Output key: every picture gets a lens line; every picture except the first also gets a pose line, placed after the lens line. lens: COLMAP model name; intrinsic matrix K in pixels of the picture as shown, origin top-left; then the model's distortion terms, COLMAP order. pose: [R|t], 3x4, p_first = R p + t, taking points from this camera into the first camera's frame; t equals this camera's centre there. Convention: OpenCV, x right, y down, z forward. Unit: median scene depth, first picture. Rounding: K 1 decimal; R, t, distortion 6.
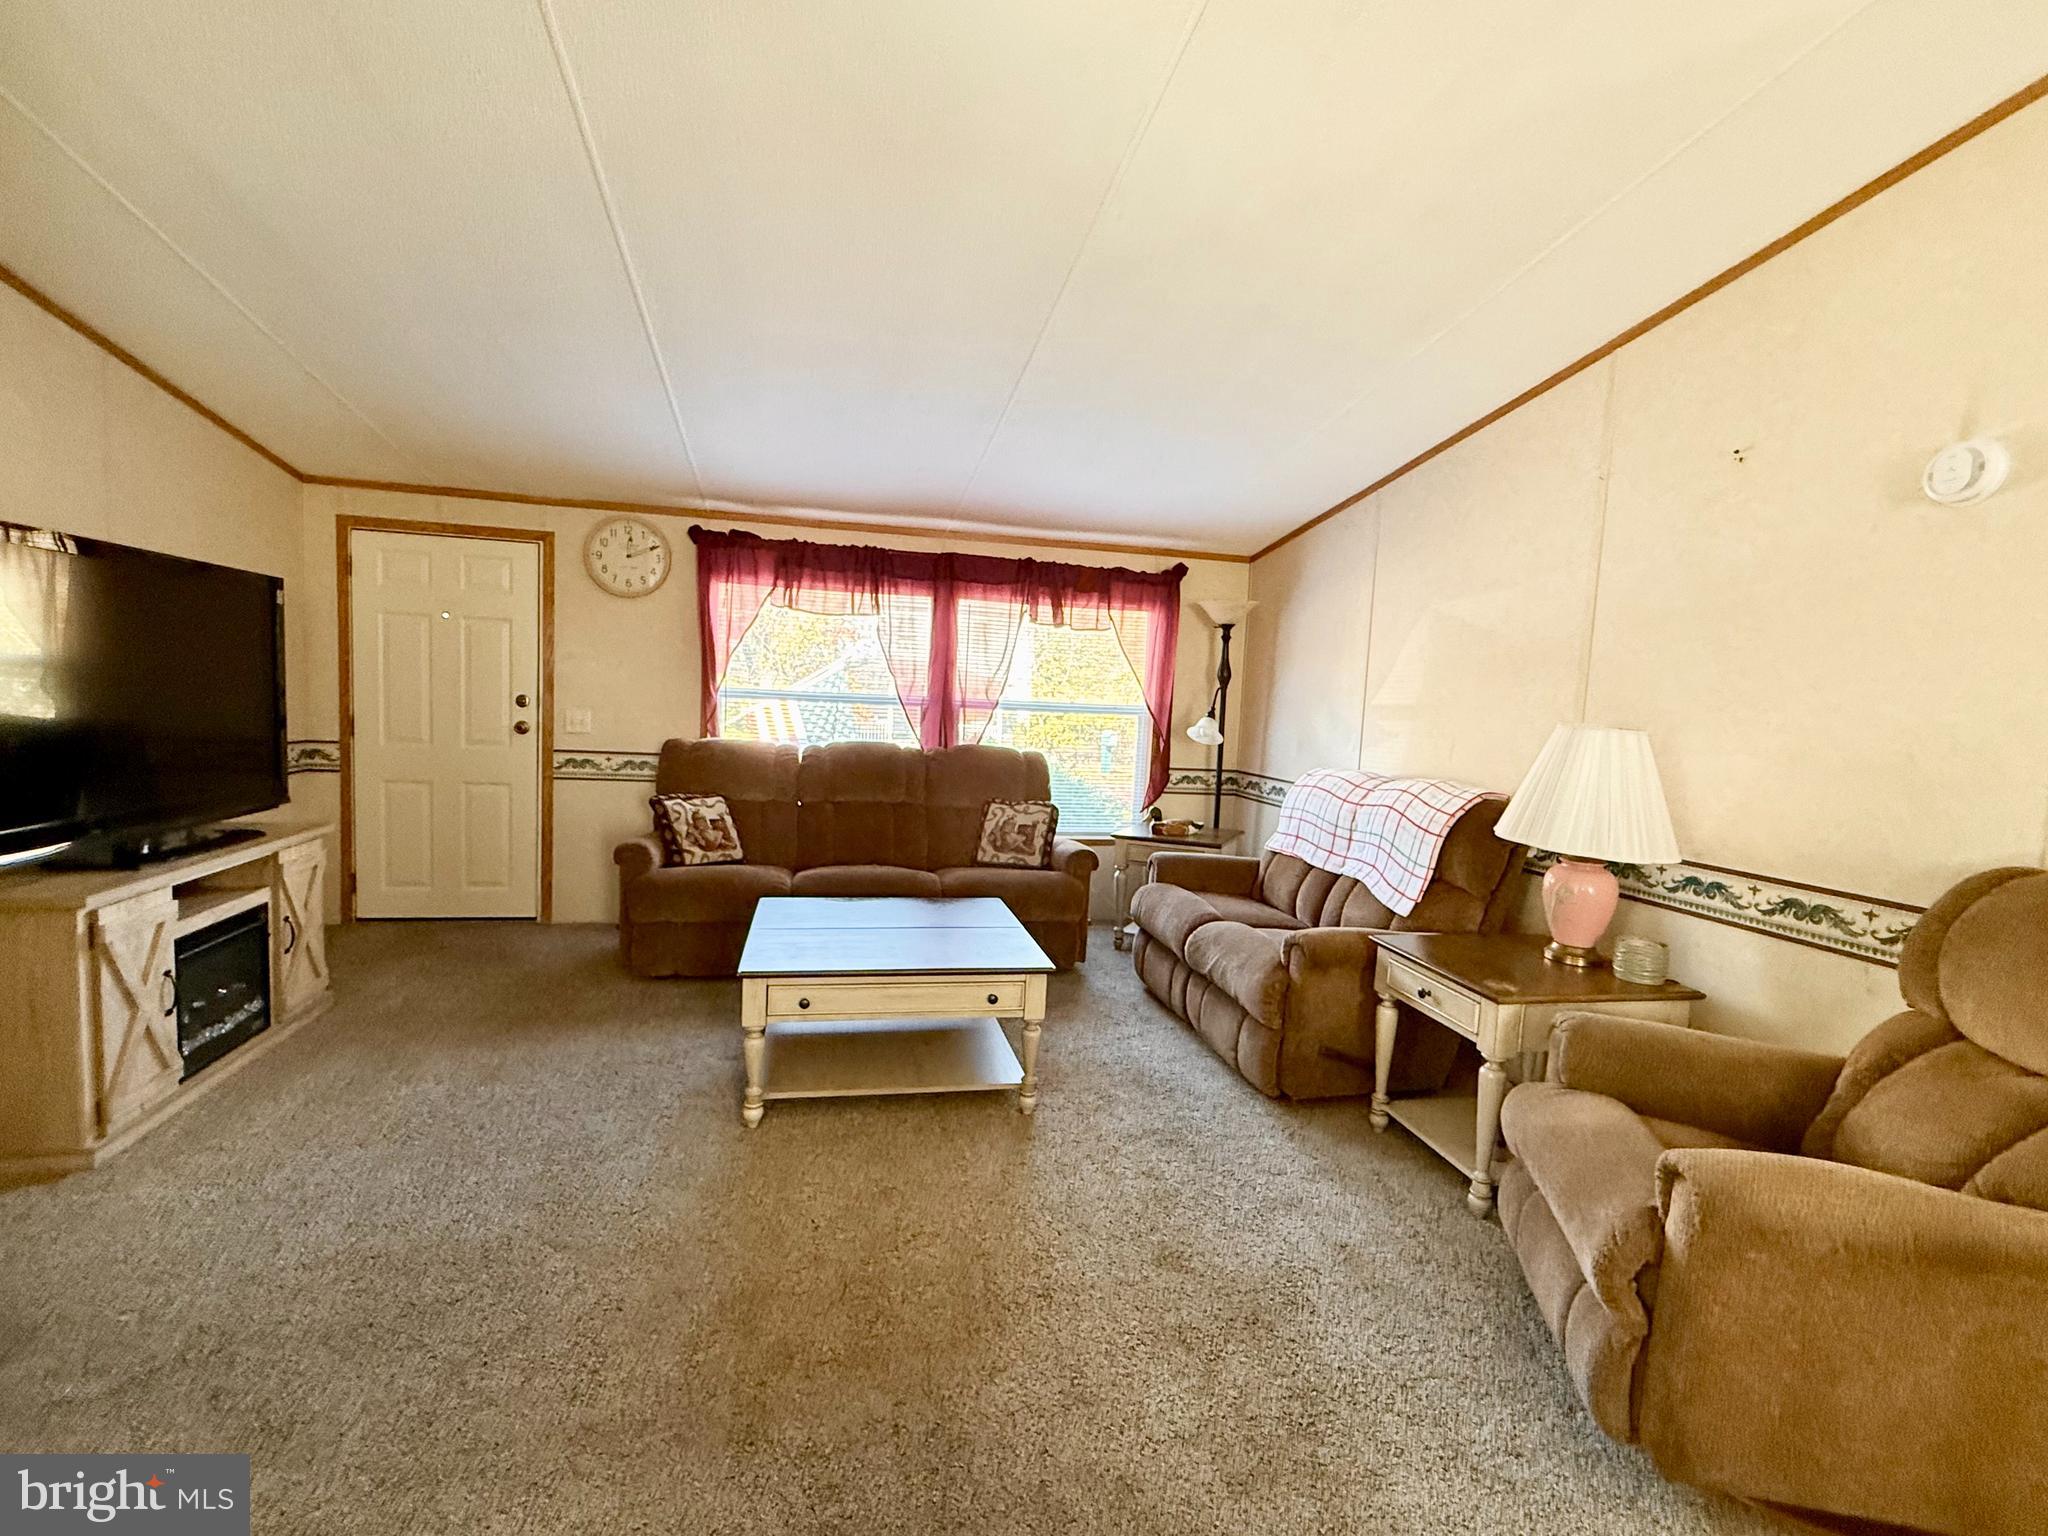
lens RADIAL K [[919.6, 0, 1024.0], [0, 919.6, 768.0], [0, 0, 1]] dist [-0.000106, -0.000329]
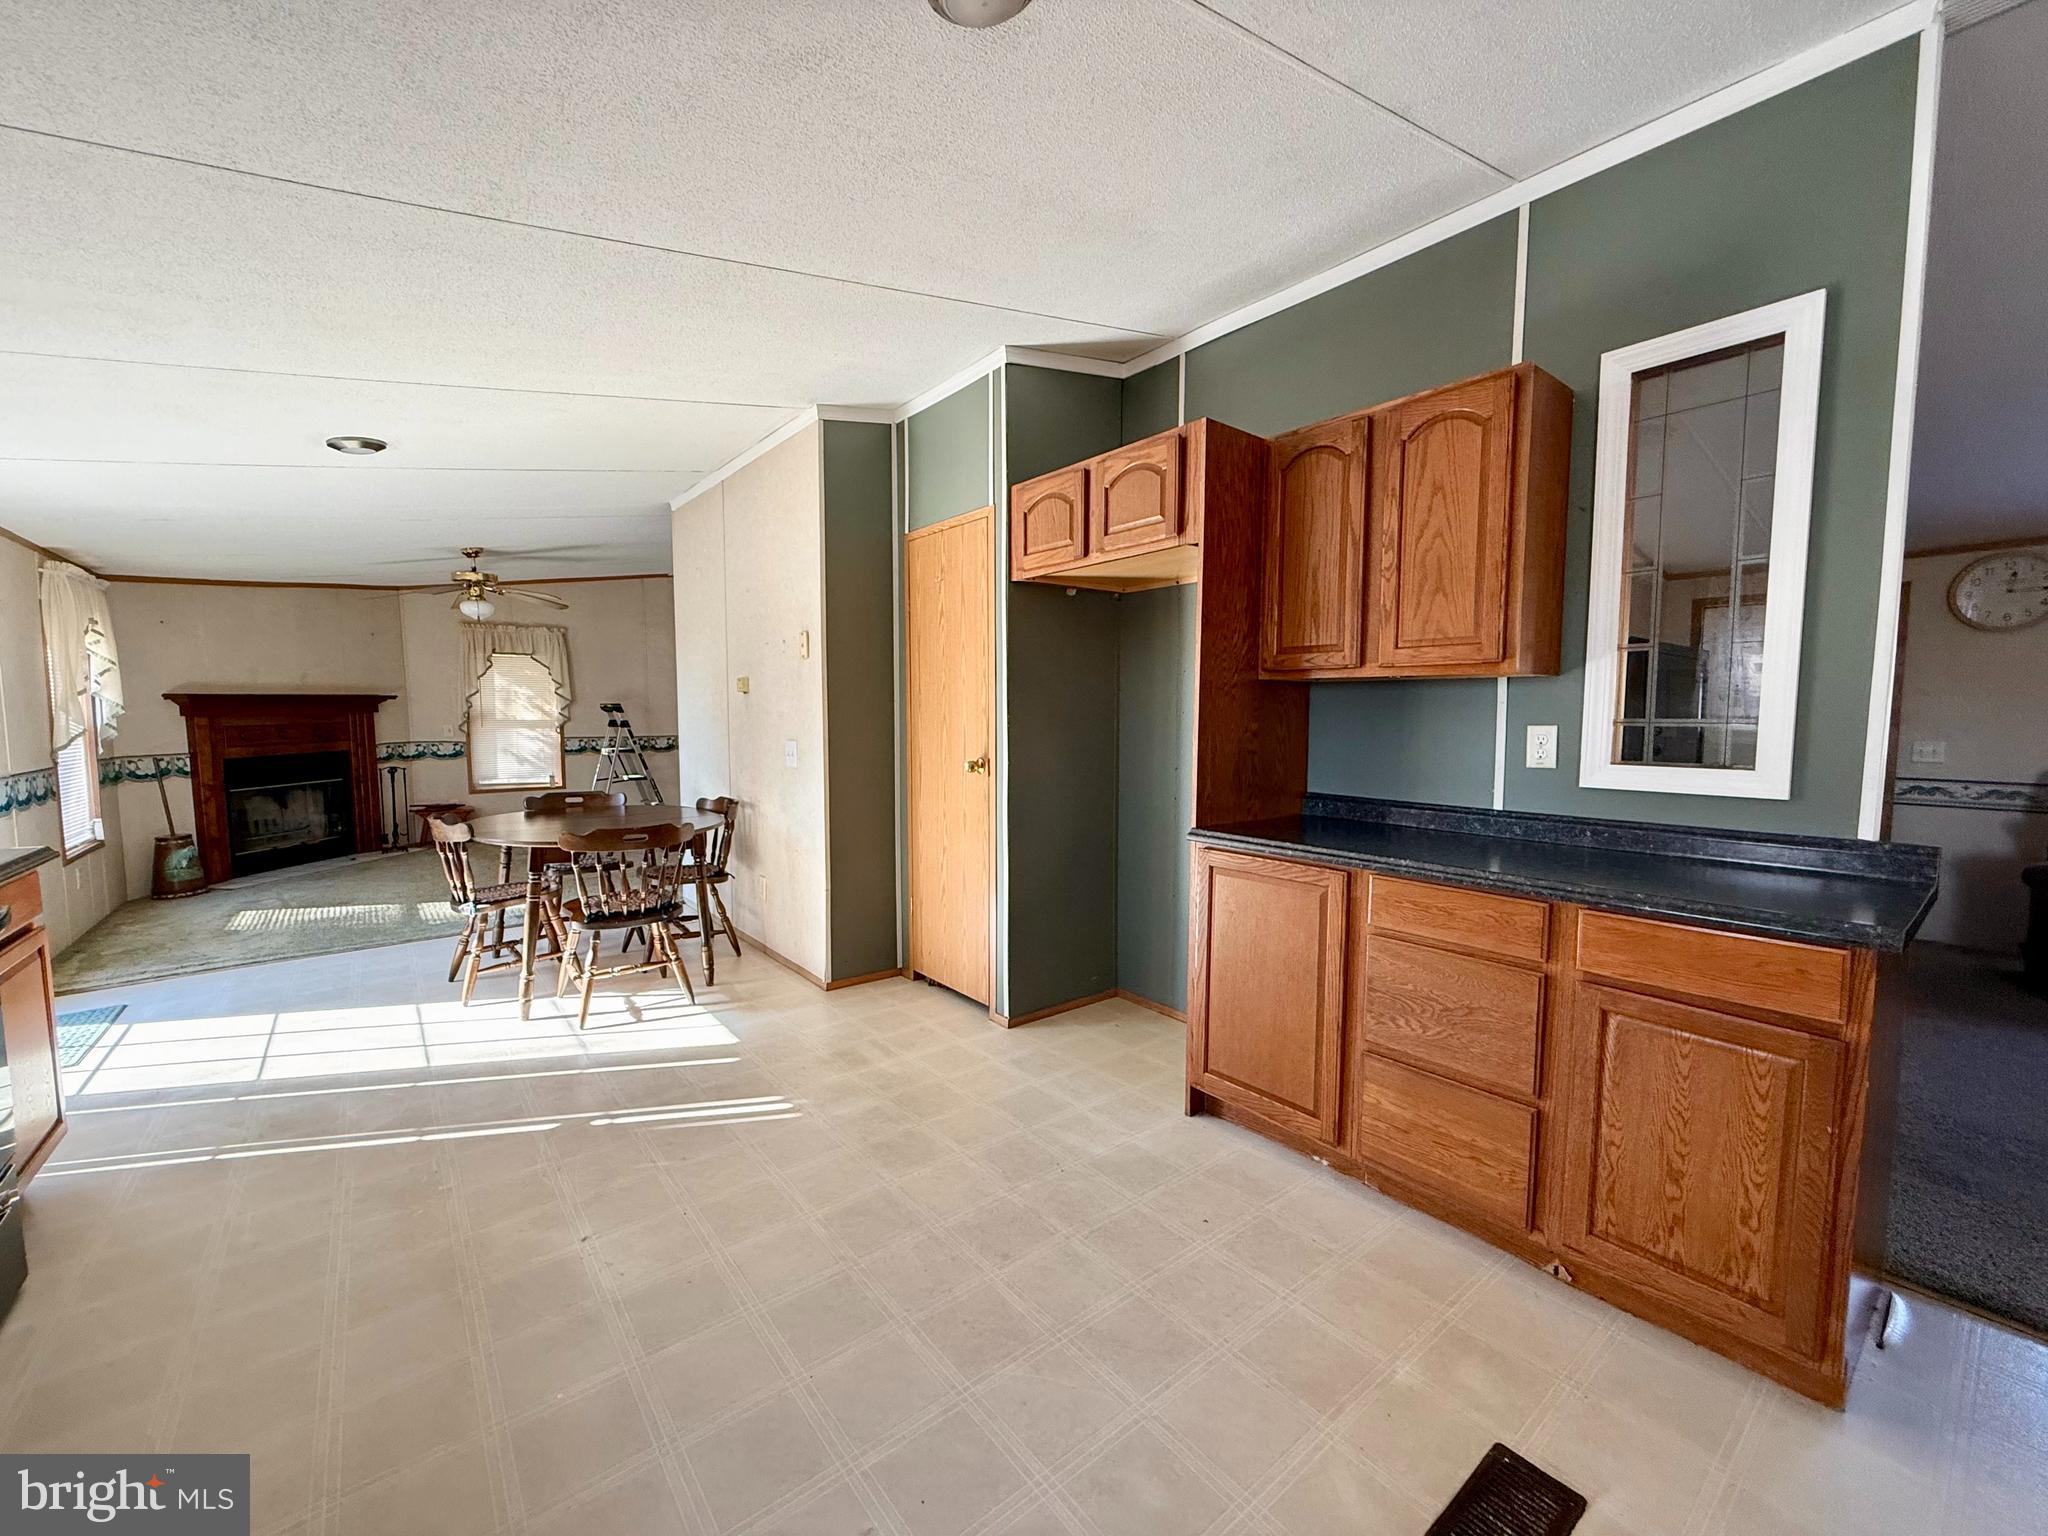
lens RADIAL K [[812.9, 0, 1024.0], [0, 812.9, 768.0], [0, 0, 1]] dist [-0.000957, -0.000134]
pose [[0.438907, 0.014482, -0.898416, -0.095639], [-0.051868, 0.998611, -0.009243, 0.033141], [0.897034, 0.050656, 0.439049, -0.382872]]
